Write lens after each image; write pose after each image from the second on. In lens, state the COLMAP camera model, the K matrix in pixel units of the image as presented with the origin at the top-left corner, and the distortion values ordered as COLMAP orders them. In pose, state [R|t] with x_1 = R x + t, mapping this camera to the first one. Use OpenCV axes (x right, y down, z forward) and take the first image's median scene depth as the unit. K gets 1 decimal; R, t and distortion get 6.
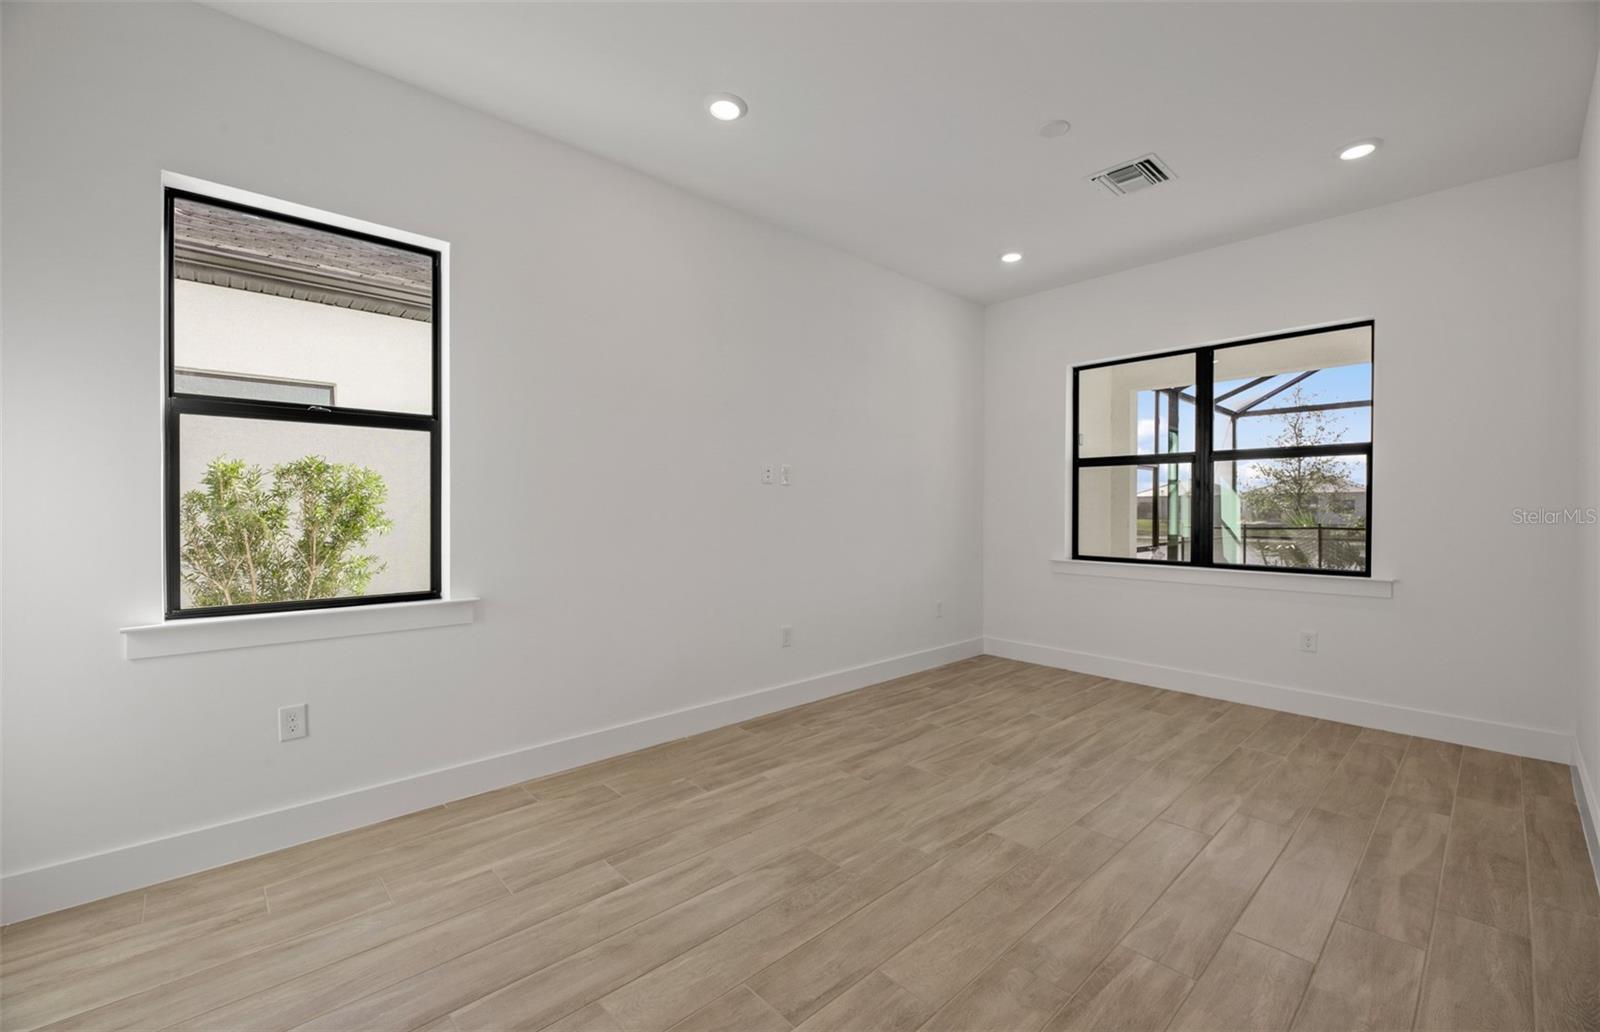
lens RADIAL K [[656.3, 0, 799.7], [0, 656.3, 511.2], [0, 0, 1]] dist [-0.002715, -0.001982]
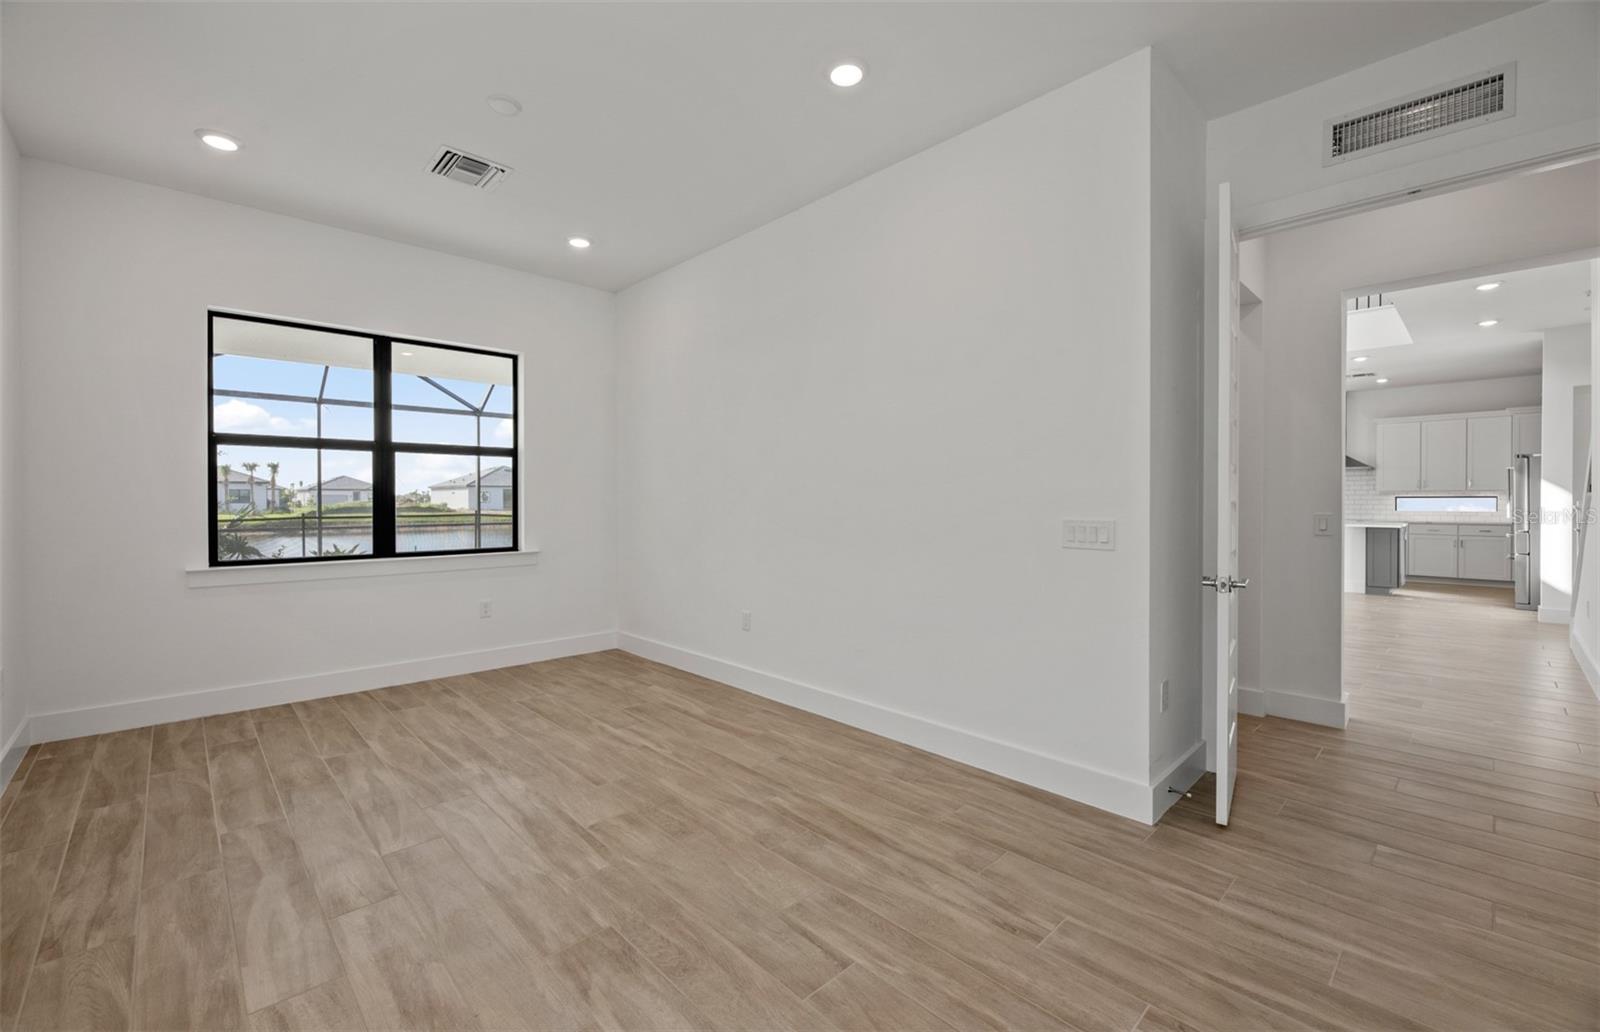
lens RADIAL K [[656.3, 0, 804.3], [0, 656.3, 504.4], [0, 0, 1]] dist [-0.002715, -0.001982]
pose [[-0.021975, -0.010937, 0.999699, -0.506874], [0.005722, 0.999922, 0.011066, -0.003711], [-0.999742, 0.005964, -0.021911, 0.501264]]
